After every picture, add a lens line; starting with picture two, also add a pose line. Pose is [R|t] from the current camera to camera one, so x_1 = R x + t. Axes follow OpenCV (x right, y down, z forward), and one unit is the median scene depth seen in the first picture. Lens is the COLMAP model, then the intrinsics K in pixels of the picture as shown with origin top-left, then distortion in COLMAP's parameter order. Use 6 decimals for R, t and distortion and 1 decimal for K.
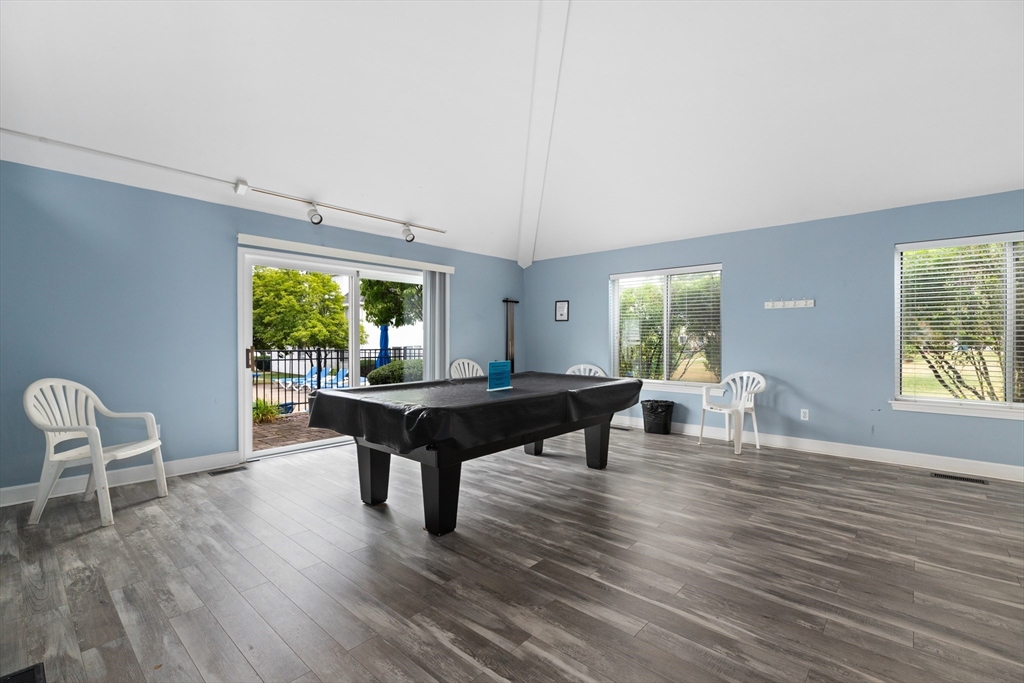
lens RADIAL K [[460.5, 0, 511.6], [0, 460.5, 341.5], [0, 0, 1]] dist [0.003873, 0.000344]
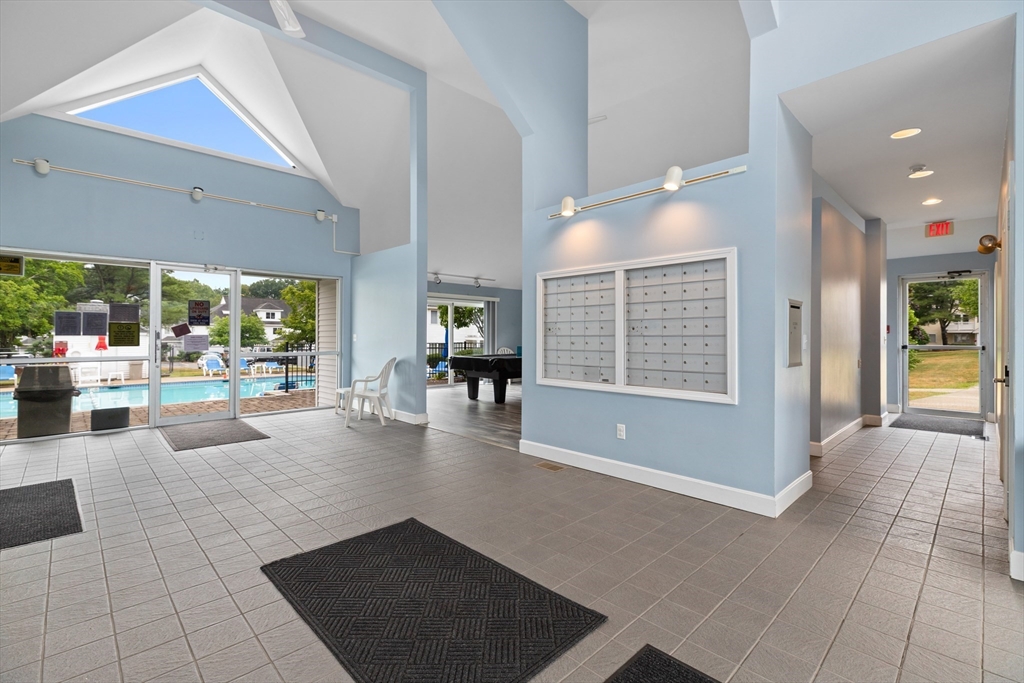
lens RADIAL K [[460.5, 0, 512.0], [0, 460.5, 338.3], [0, 0, 1]] dist [0.003873, 0.000344]
pose [[0.997788, 0.005519, -0.066246, 0.054475], [-0.005670, 0.999982, -0.002089, 0.005415], [0.066233, 0.002460, 0.997801, -0.919483]]
